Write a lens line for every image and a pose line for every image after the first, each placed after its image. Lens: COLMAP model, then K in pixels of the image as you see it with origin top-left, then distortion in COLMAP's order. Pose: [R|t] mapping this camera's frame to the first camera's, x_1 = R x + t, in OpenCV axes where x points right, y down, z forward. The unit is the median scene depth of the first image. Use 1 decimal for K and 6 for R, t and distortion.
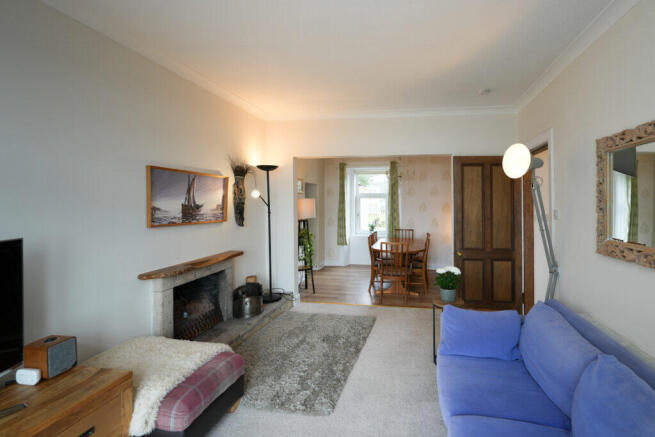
lens RADIAL K [[268.6, 0, 327.5], [0, 268.6, 211.9], [0, 0, 1]] dist [-0.011318, -0.000198]
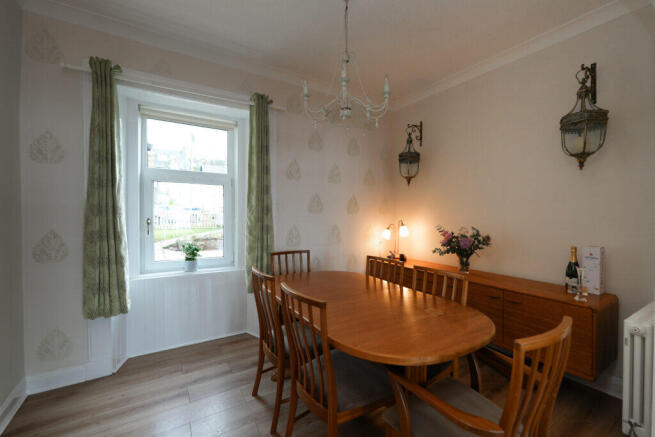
lens RADIAL K [[268.6, 0, 327.8], [0, 268.6, 221.8], [0, 0, 1]] dist [-0.011318, -0.000198]
pose [[0.643358, -0.014578, 0.765427, -0.016684], [0.013859, 0.999877, 0.007395, 0.009948], [-0.765440, 0.005850, 0.643481, 0.586275]]
